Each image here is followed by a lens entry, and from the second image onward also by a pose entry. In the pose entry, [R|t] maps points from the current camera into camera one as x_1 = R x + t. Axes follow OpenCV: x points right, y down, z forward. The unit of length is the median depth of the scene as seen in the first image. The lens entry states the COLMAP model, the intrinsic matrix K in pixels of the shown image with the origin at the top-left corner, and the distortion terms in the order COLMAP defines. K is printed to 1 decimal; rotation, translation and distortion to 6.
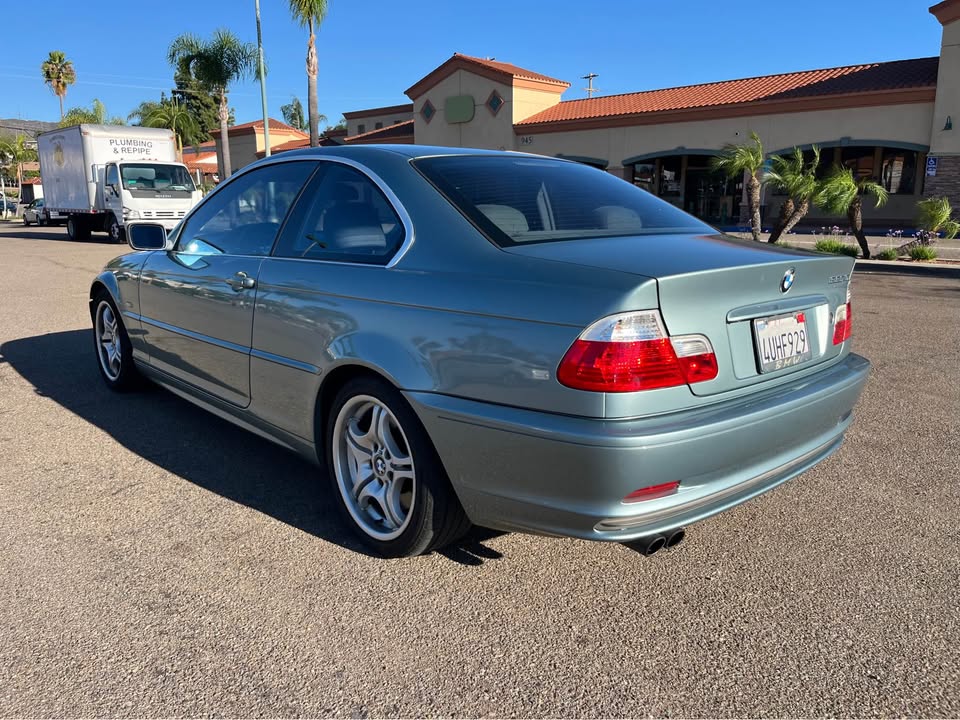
lens RADIAL K [[844.5, 0, 480.0], [0, 844.5, 360.0], [0, 0, 1]] dist [0.048499, -0.106702]
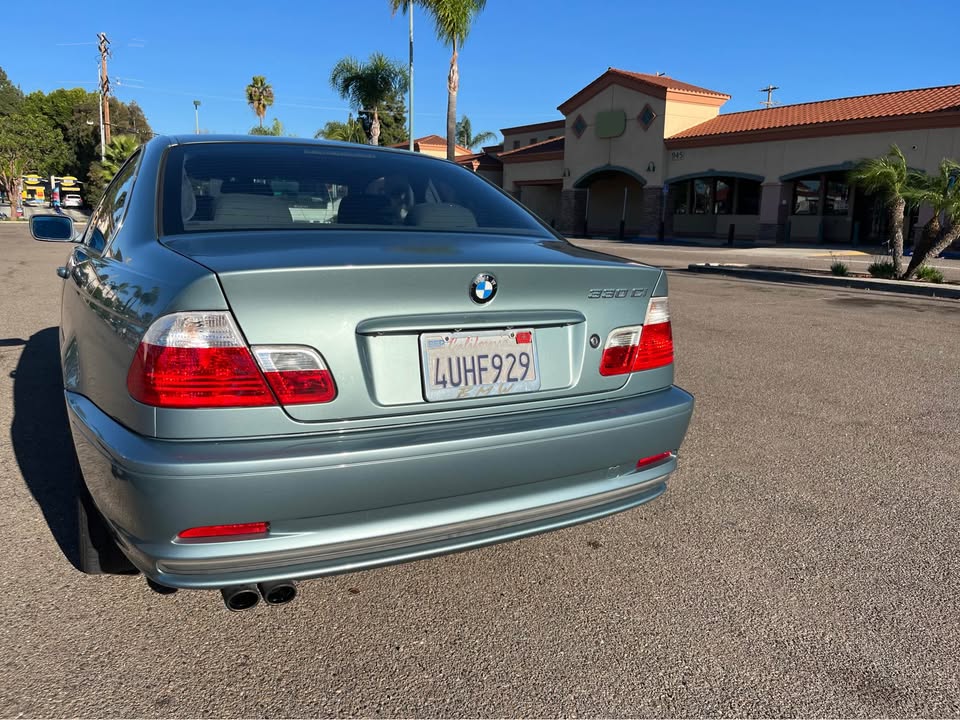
lens RADIAL K [[823.4, 0, 480.4], [0, 823.4, 342.4], [0, 0, 1]] dist [0.084560, -0.182348]
pose [[0.963242, 0.059072, -0.262059, 0.103519], [-0.069291, 0.997148, -0.029916, -0.003501], [0.259545, 0.046975, 0.964588, 0.045242]]
